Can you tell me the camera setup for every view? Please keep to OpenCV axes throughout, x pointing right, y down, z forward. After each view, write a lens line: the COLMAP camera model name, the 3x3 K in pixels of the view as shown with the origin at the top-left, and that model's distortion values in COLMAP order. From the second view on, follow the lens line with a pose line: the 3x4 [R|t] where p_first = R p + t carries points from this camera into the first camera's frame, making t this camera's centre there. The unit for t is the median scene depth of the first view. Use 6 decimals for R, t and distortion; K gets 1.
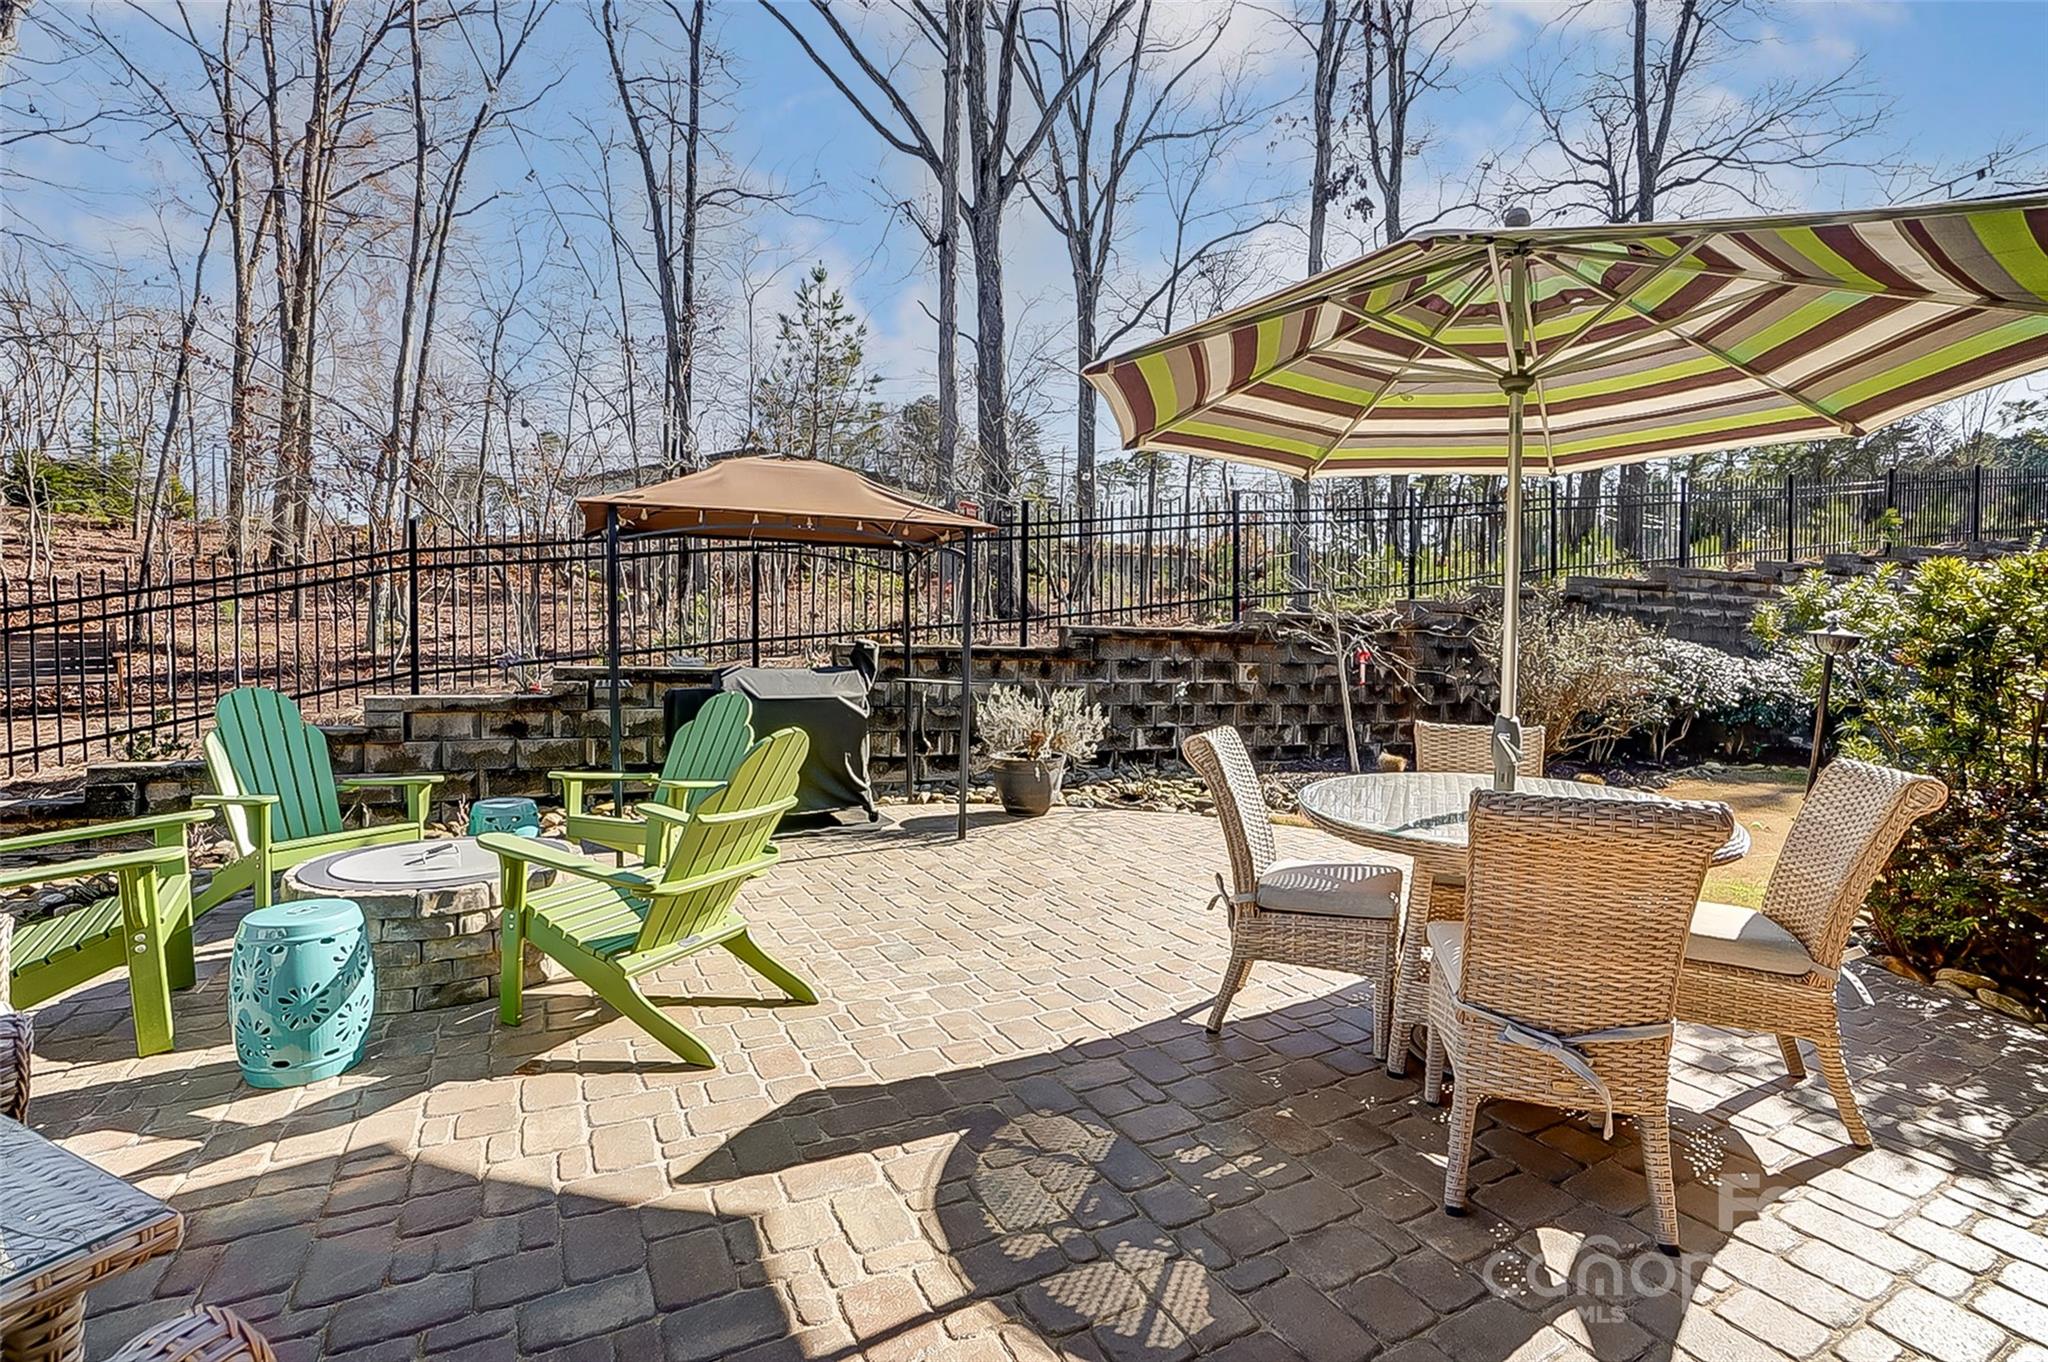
lens RADIAL K [[976.0, 0, 1020.7], [0, 976.0, 700.1], [0, 0, 1]] dist [-0.068350, 0.026679]
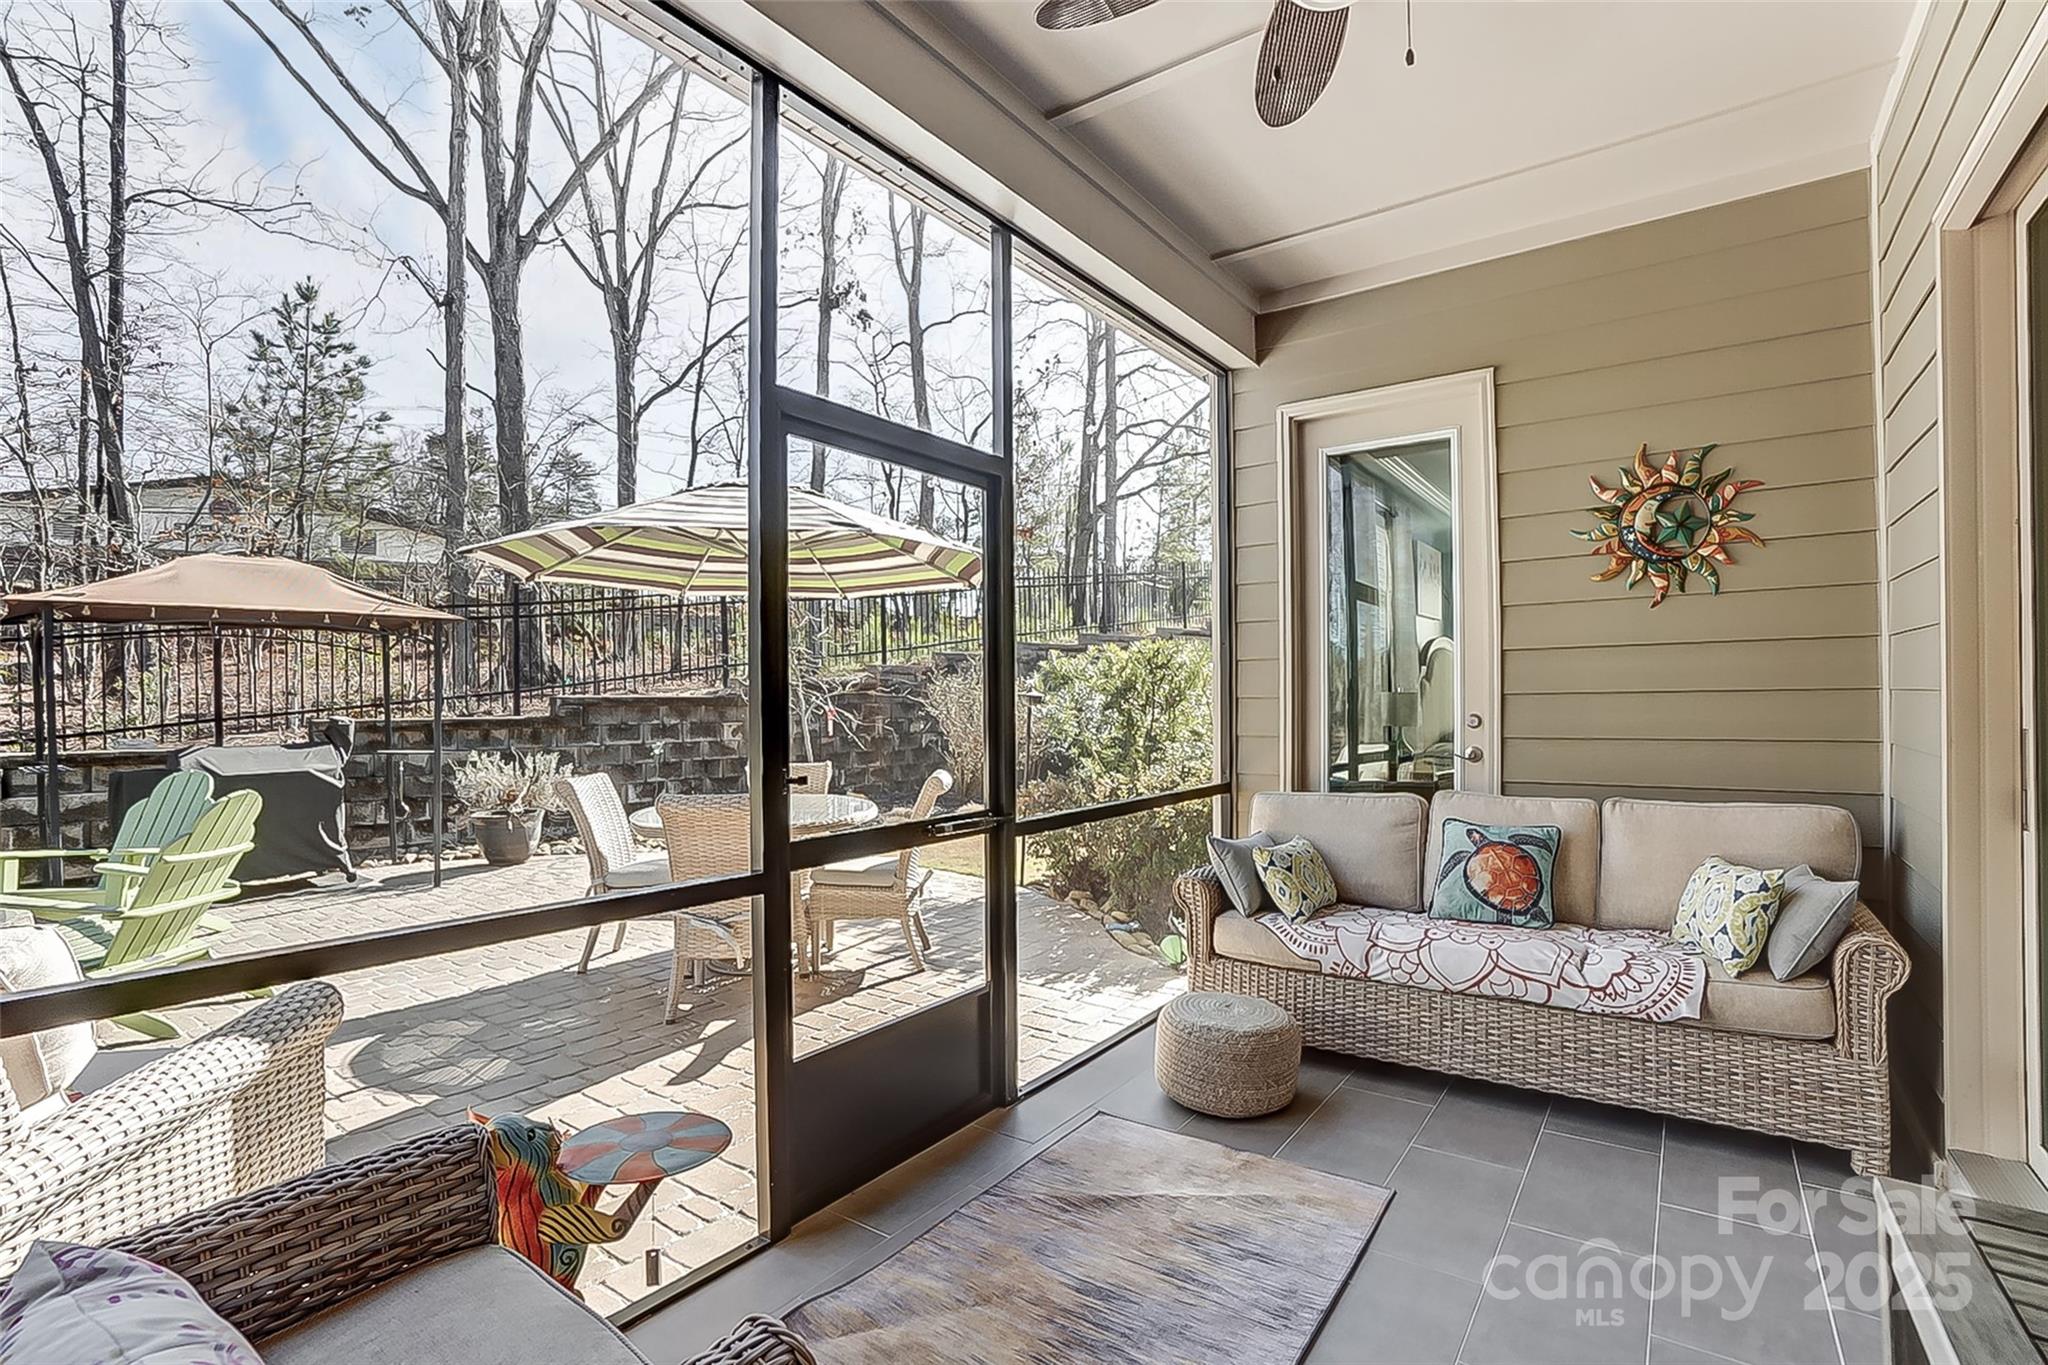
lens RADIAL K [[976.0, 0, 1020.7], [0, 976.0, 701.6], [0, 0, 1]] dist [-0.068350, 0.026679]
pose [[0.906096, -0.029806, 0.422022, 0.057357], [0.053397, 0.997595, -0.044189, 0.006264], [-0.419690, 0.062574, 0.905508, -0.195980]]
